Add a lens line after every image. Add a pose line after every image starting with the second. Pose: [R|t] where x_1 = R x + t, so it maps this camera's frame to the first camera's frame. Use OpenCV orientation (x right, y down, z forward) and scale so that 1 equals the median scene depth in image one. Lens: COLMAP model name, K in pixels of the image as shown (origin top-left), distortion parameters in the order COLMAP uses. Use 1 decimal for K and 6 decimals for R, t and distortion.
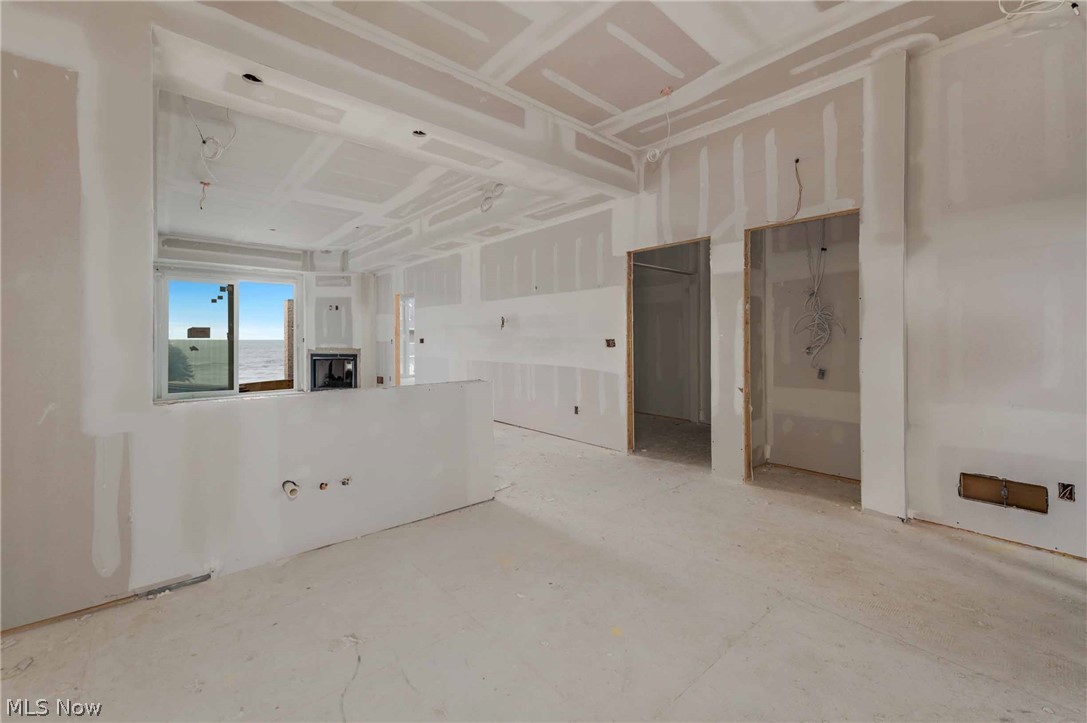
lens RADIAL K [[468.8, 0, 528.1], [0, 468.8, 343.6], [0, 0, 1]] dist [0.050522, 0.000378]
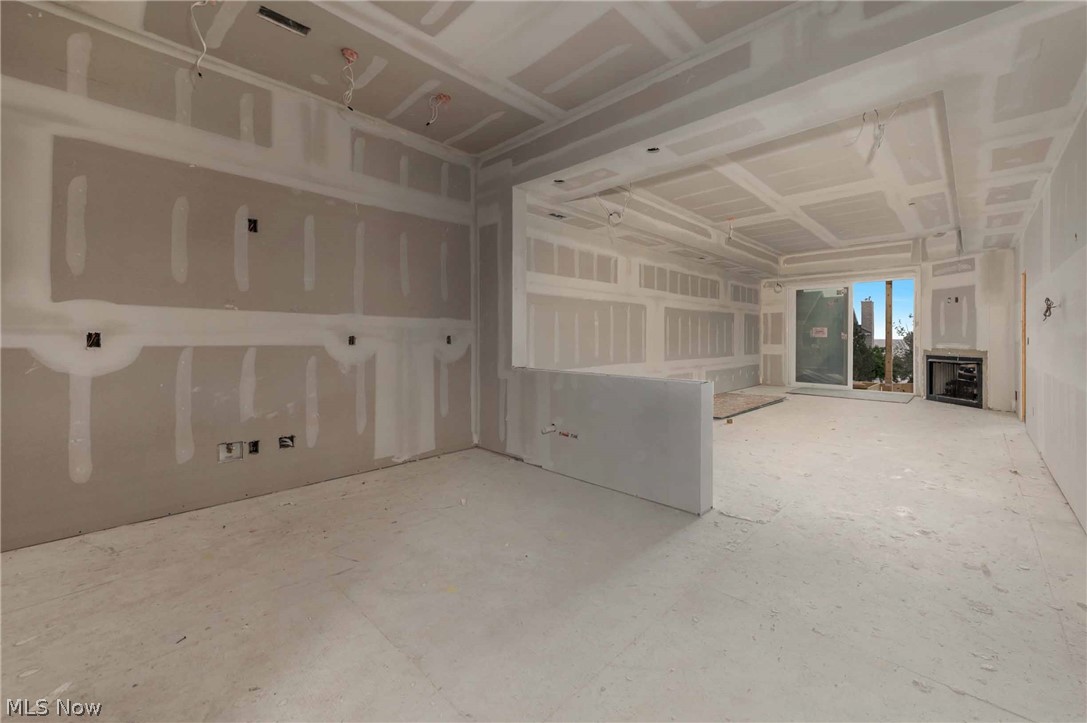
lens RADIAL K [[438.2, 0, 544.7], [0, 438.2, 338.4], [0, 0, 1]] dist [0.015649, -0.000659]
pose [[0.159452, 0.000845, -0.987205, 0.238985], [-0.012709, 0.999919, -0.001197, 0.000575], [0.987124, 0.012737, 0.159450, 0.181136]]
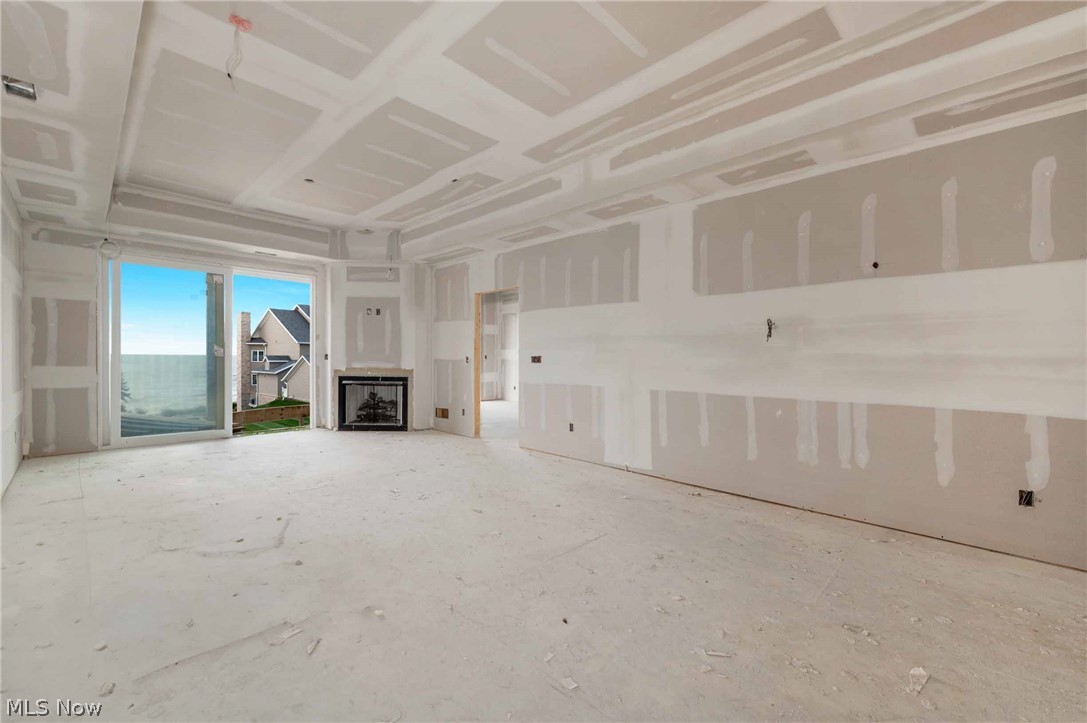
lens RADIAL K [[438.2, 0, 547.0], [0, 438.2, 365.2], [0, 0, 1]] dist [0.015649, -0.000659]
pose [[0.988874, 0.004774, 0.148680, -0.253171], [-0.005881, 0.999958, 0.007003, -0.001415], [-0.148641, -0.007799, 0.988861, 0.308293]]
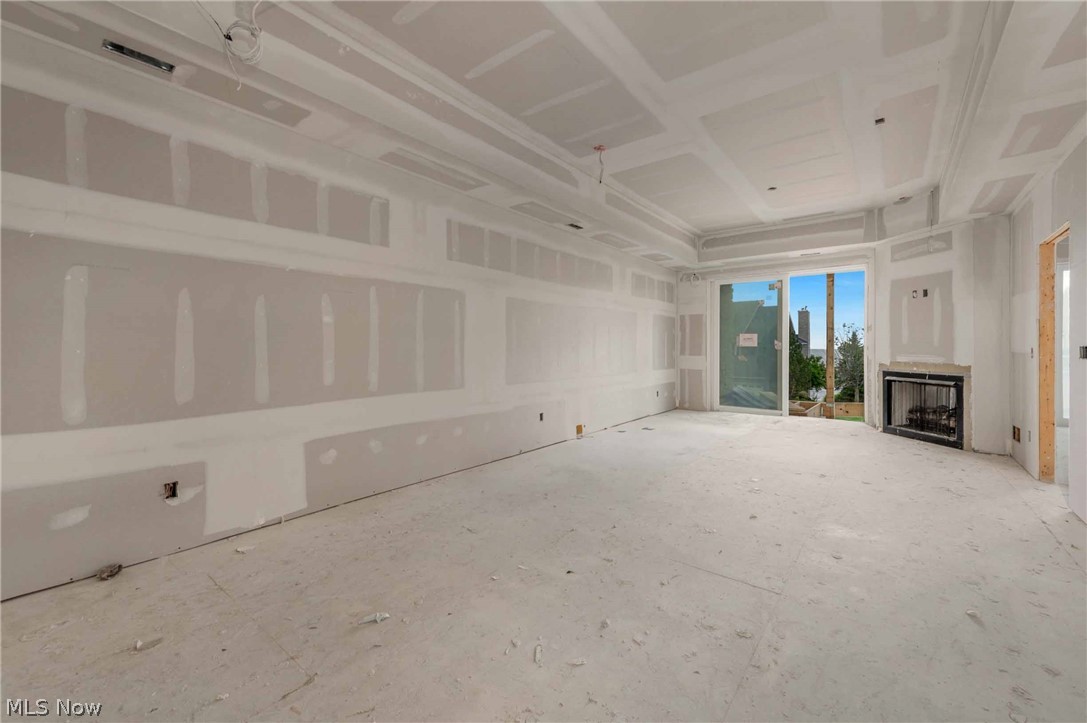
lens RADIAL K [[438.2, 0, 550.4], [0, 438.2, 348.5], [0, 0, 1]] dist [0.015649, -0.000659]
pose [[0.266301, 0.001231, -0.963889, -0.007980], [-0.012660, 0.999917, -0.002221, -0.001419], [0.963807, 0.012795, 0.266294, 0.424174]]
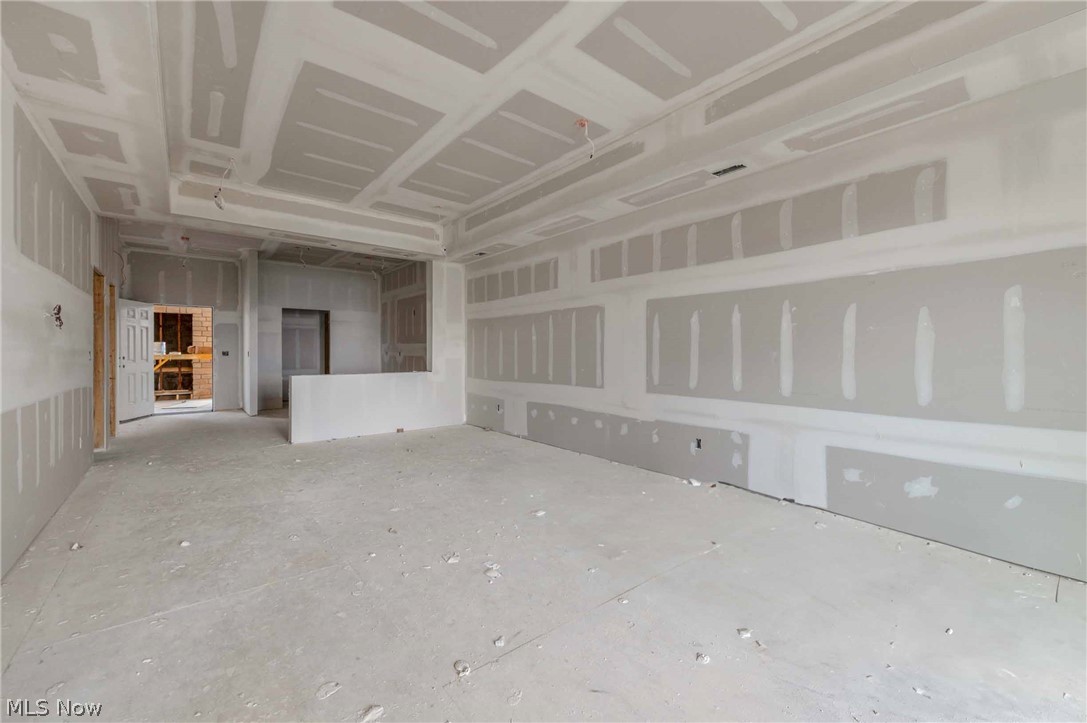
lens RADIAL K [[438.2, 0, 561.1], [0, 438.2, 356.8], [0, 0, 1]] dist [0.015649, -0.000659]
pose [[-0.997817, -0.006870, -0.065688, -0.357332], [-0.008034, 0.999815, 0.017463, -0.006579], [0.065556, 0.017953, -0.997687, 0.940898]]
